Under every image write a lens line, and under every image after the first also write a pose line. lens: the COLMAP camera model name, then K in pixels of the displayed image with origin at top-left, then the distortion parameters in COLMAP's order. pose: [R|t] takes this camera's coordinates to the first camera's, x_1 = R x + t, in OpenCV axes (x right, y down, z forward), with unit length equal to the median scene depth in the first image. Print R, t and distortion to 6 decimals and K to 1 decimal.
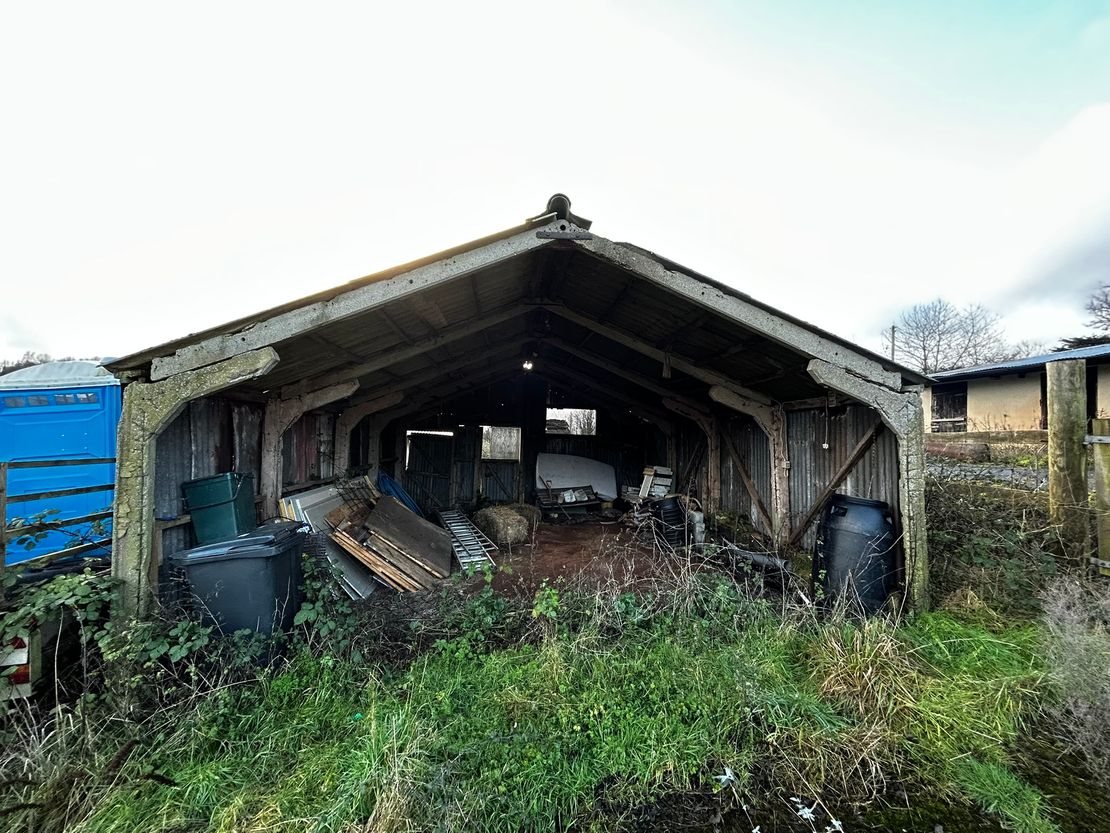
lens RADIAL K [[443.7, 0, 552.5], [0, 443.7, 417.5], [0, 0, 1]] dist [-0.000538, -0.000124]
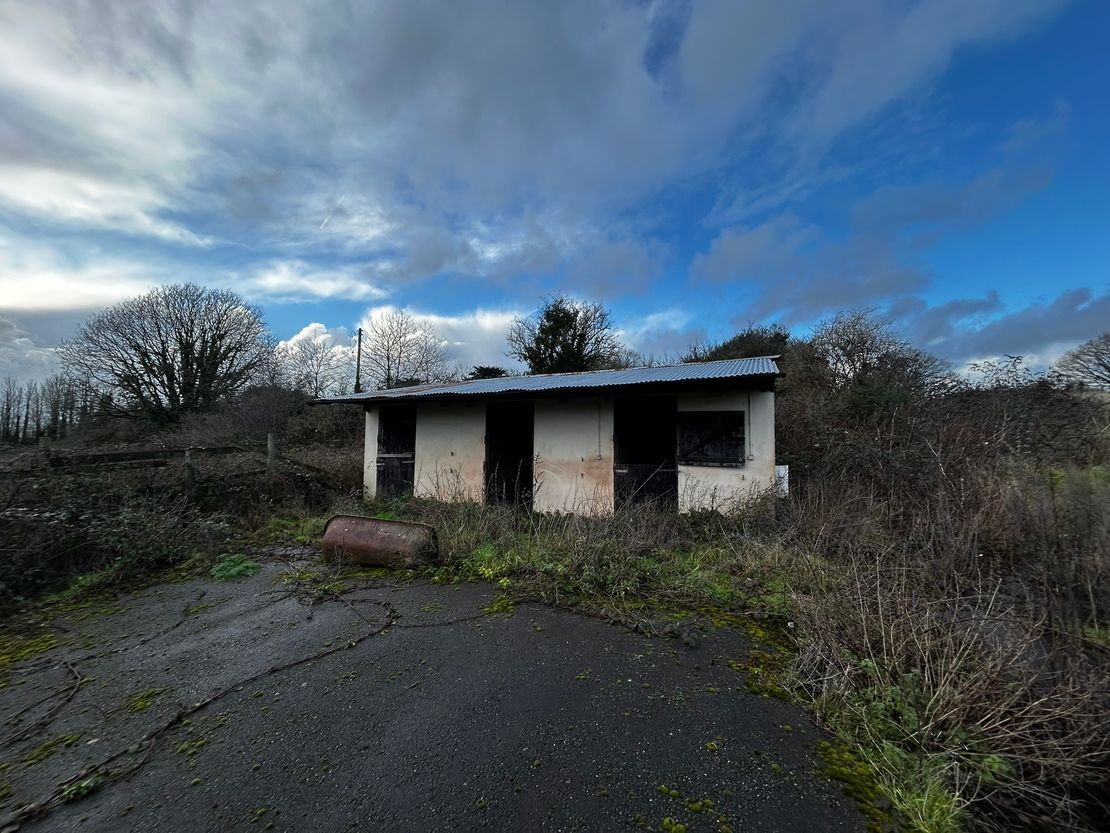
lens RADIAL K [[443.7, 0, 554.2], [0, 443.7, 418.8], [0, 0, 1]] dist [-0.000538, -0.000124]
pose [[0.506409, 0.013615, 0.862186, 0.260816], [-0.022841, 0.999736, -0.002371, -0.040548], [-0.861991, -0.018492, 0.506586, 0.267711]]
